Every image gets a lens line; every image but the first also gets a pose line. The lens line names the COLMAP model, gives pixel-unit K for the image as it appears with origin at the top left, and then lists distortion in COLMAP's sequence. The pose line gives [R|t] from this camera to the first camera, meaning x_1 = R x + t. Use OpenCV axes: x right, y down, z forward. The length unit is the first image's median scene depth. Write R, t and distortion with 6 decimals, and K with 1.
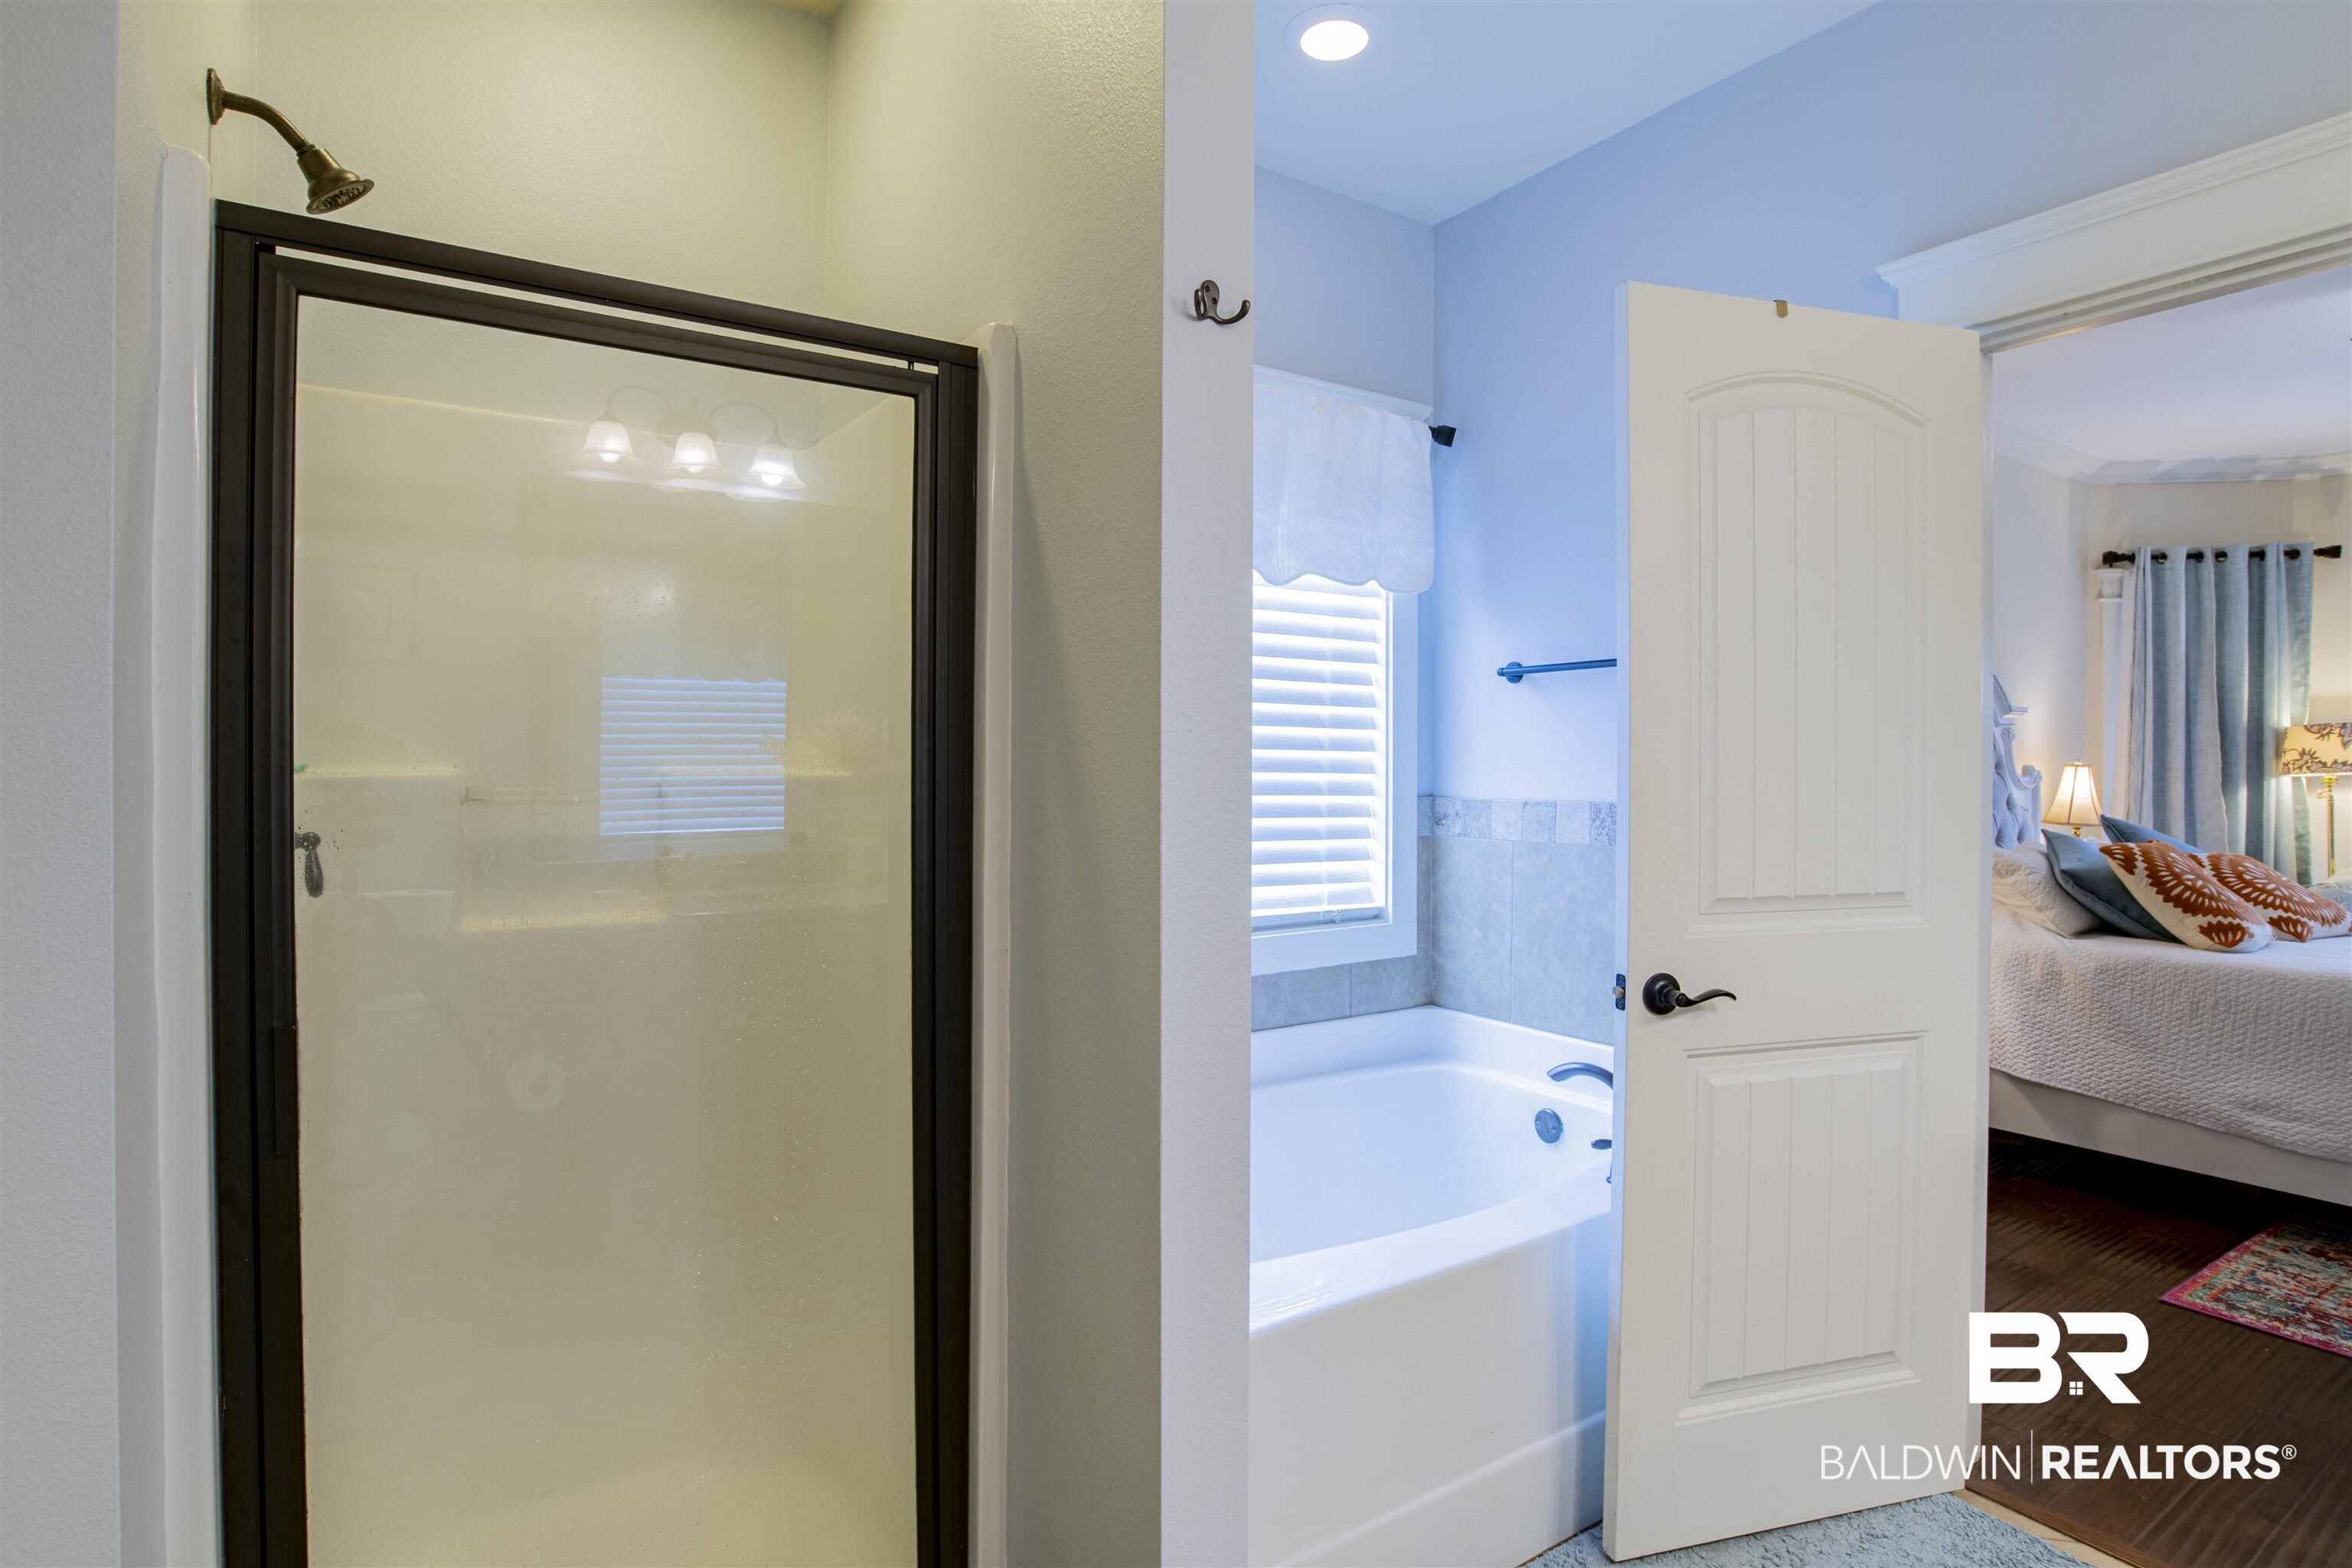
lens RADIAL K [[1205.3, 0, 1182.1], [0, 1205.3, 766.6], [0, 0, 1]] dist [-0.062103, 0.023253]
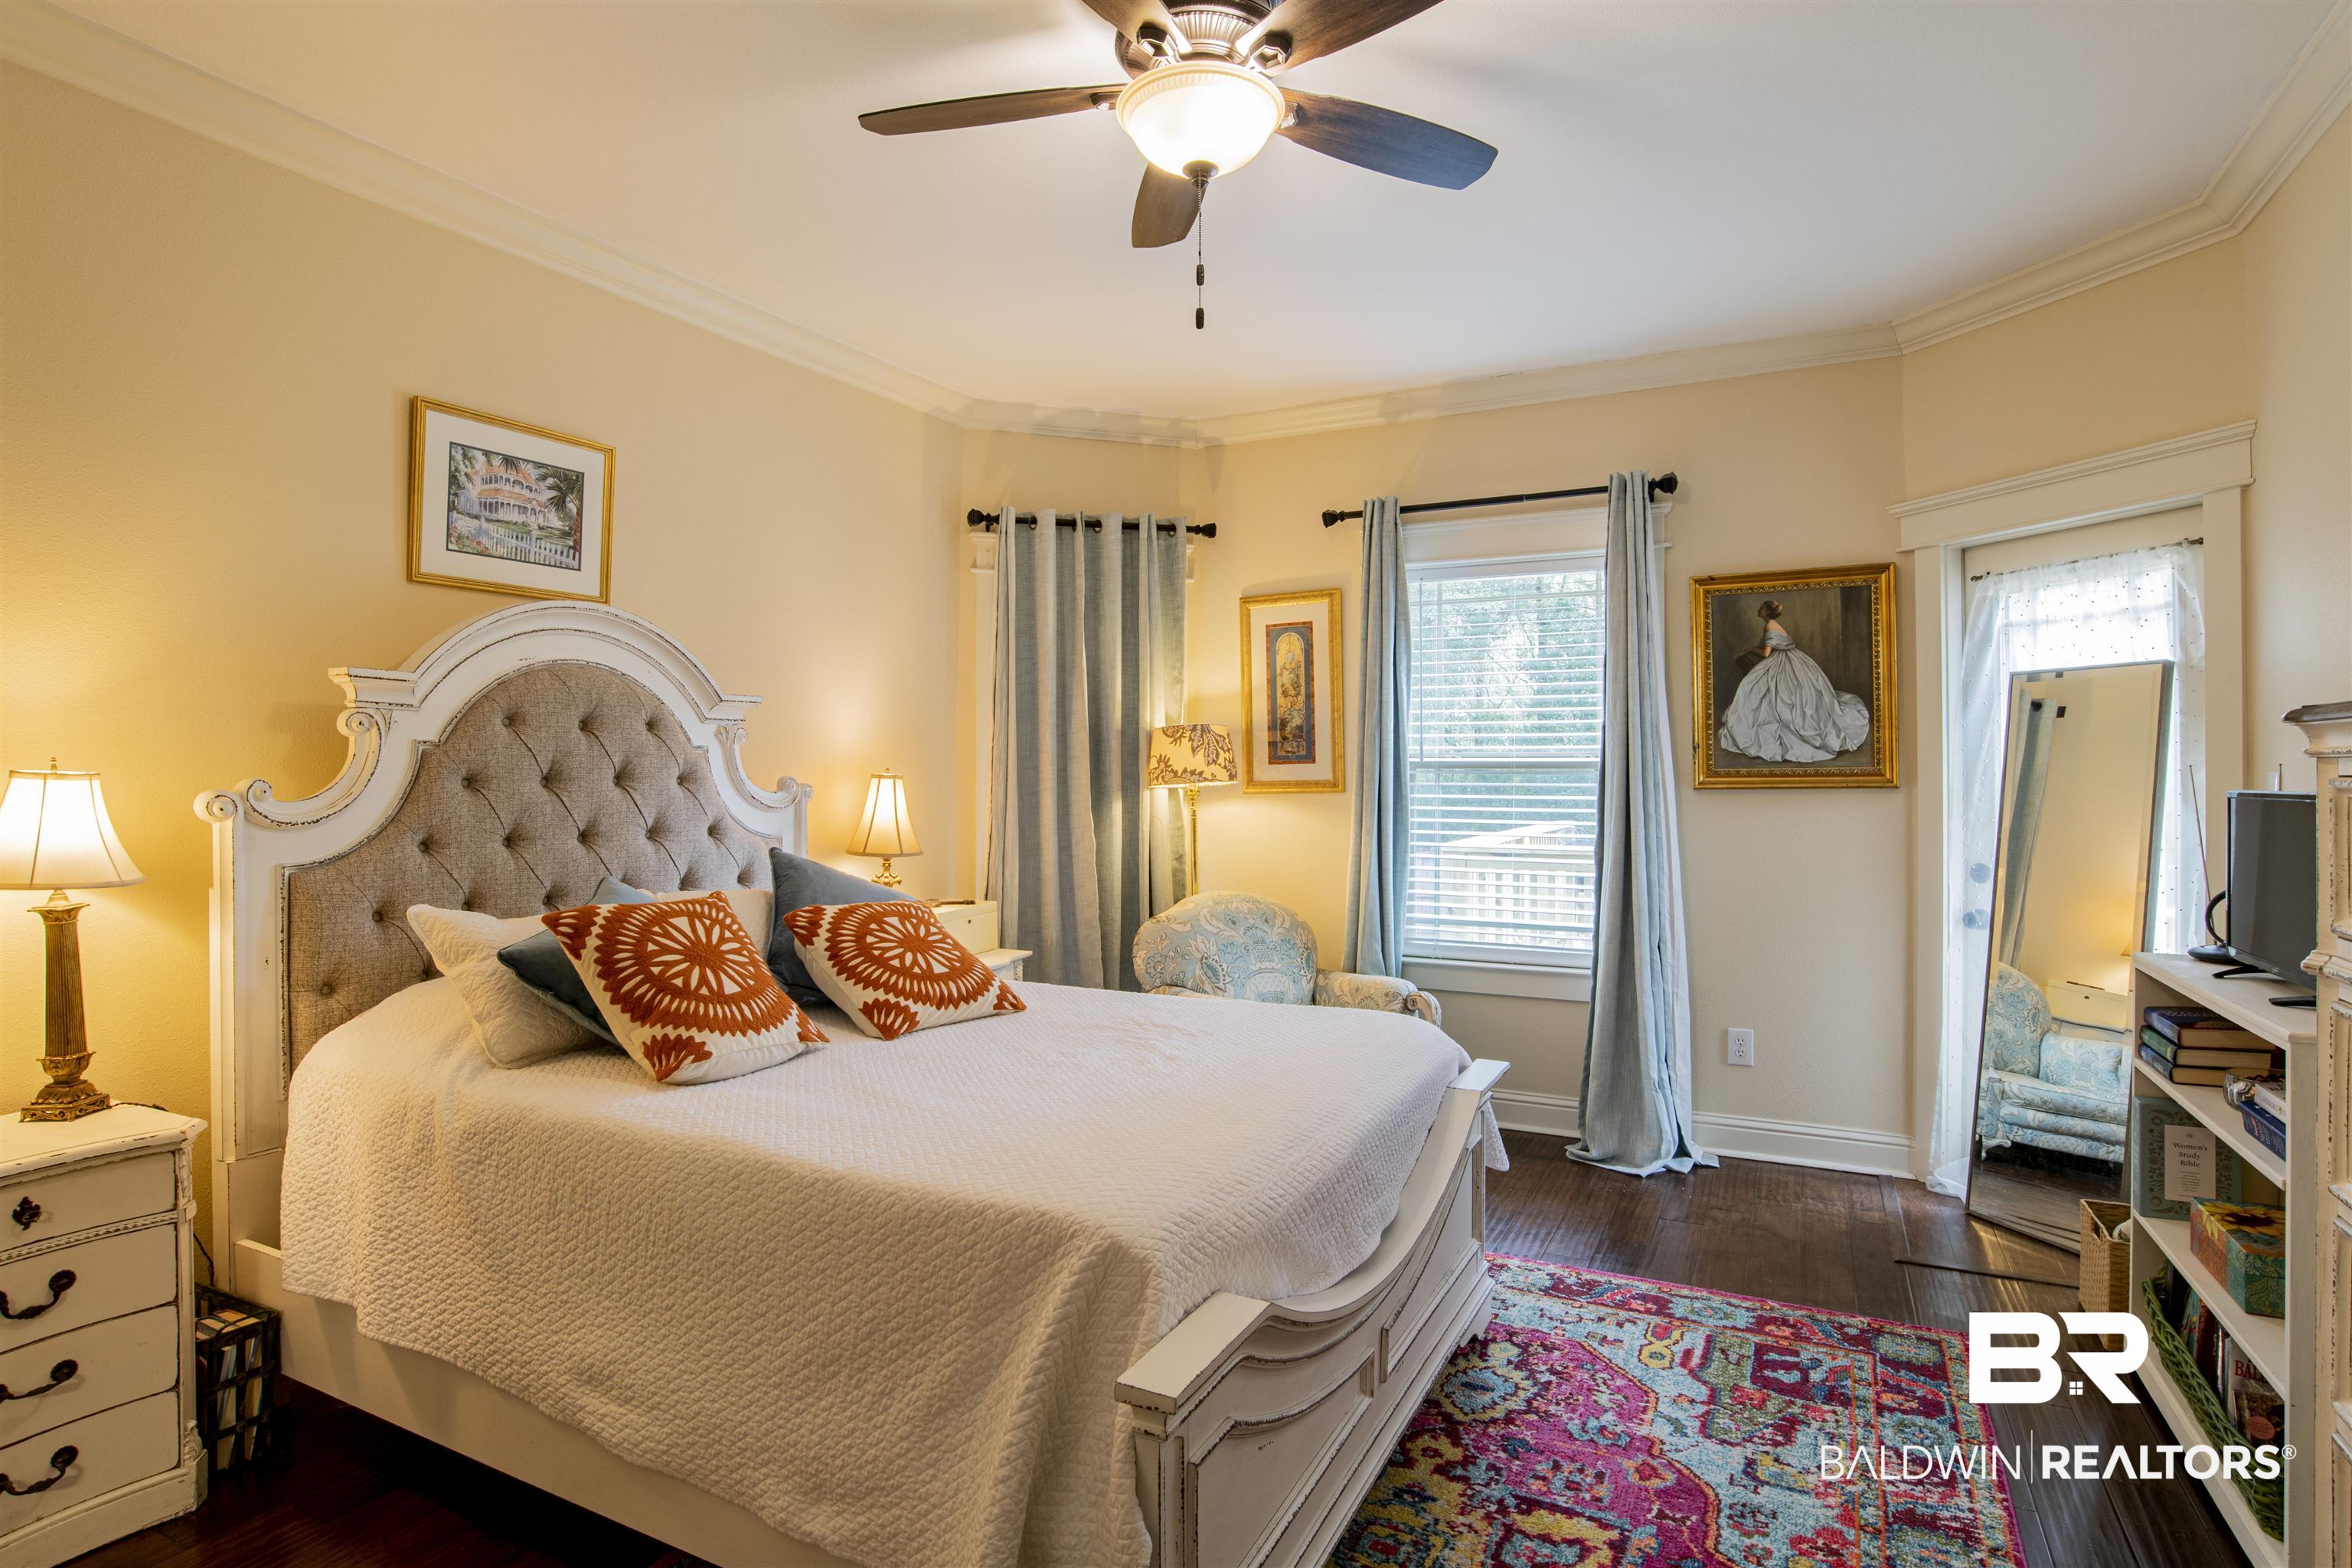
lens RADIAL K [[1205.3, 0, 1173.4], [0, 1205.3, 767.6], [0, 0, 1]] dist [-0.062103, 0.023253]
pose [[0.882893, -0.001881, 0.469570, 0.570926], [0.005229, 0.999969, -0.005825, -0.001150], [-0.469545, 0.007598, 0.882876, 0.222662]]
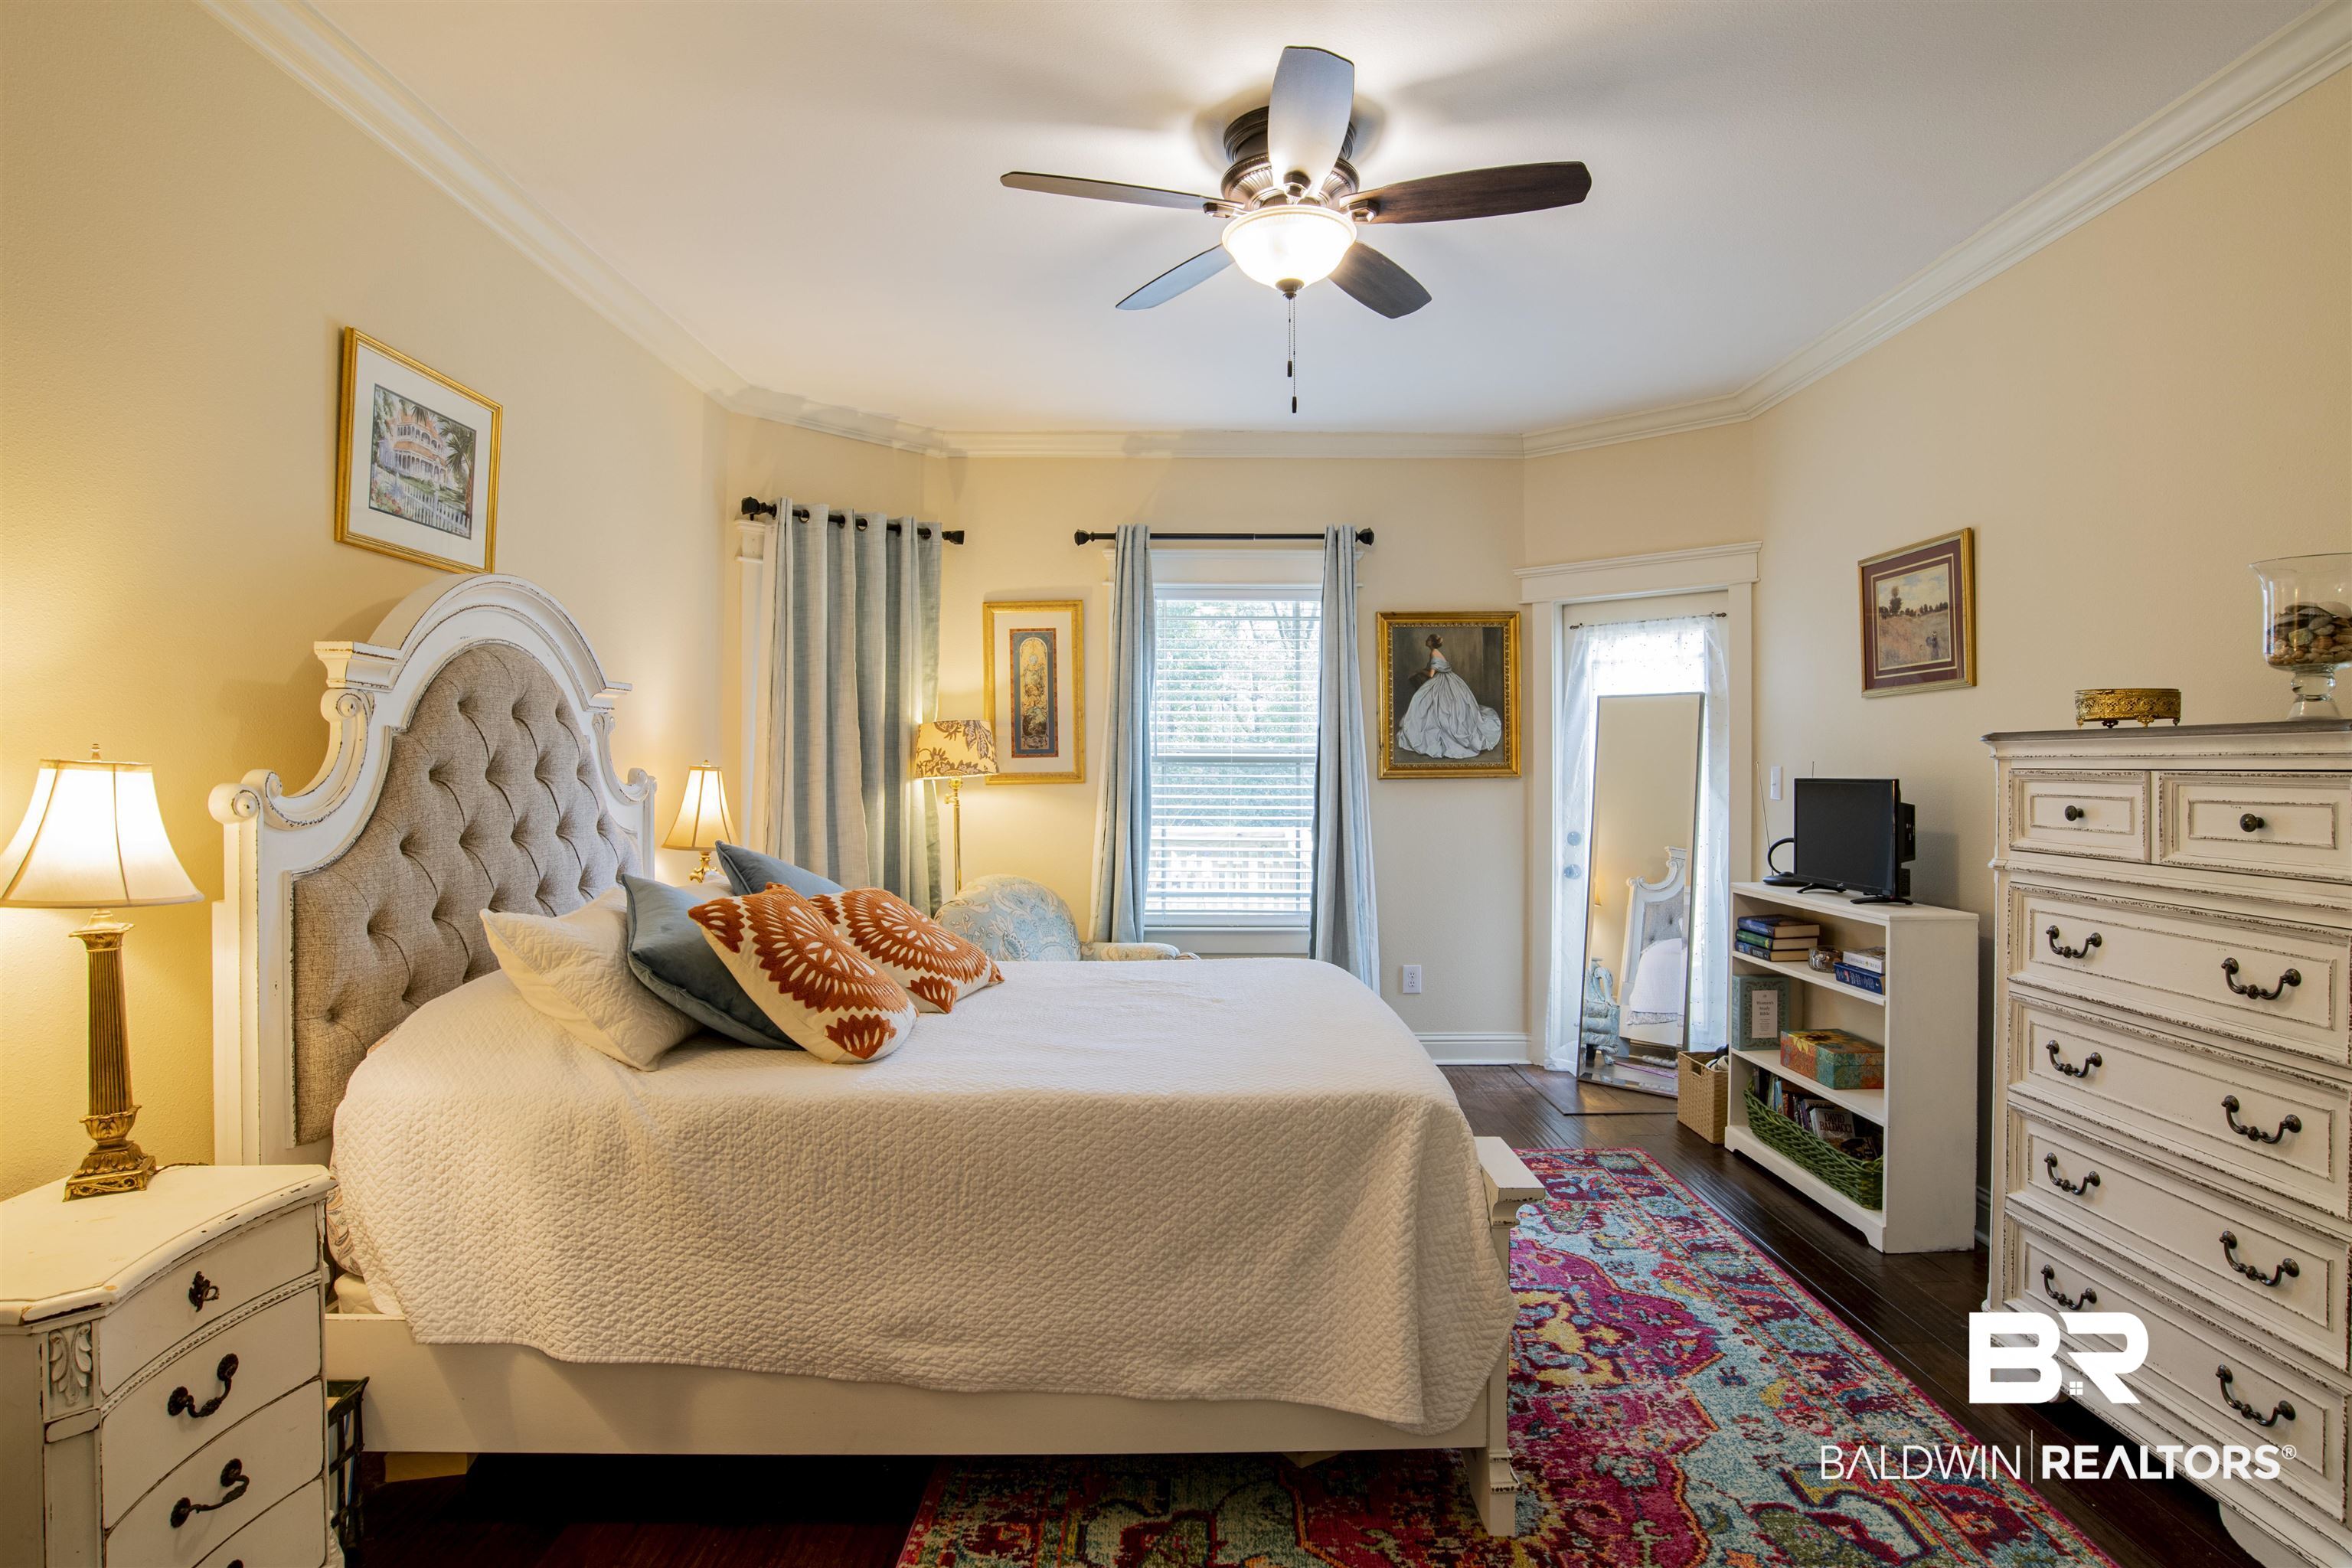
lens RADIAL K [[1205.3, 0, 1167.7], [0, 1205.3, 768.4], [0, 0, 1]] dist [-0.062103, 0.023253]
pose [[0.562946, -0.004223, 0.826483, 0.307770], [0.003597, 0.999990, 0.002660, -0.002097], [-0.826486, 0.001475, 0.562956, 0.335649]]
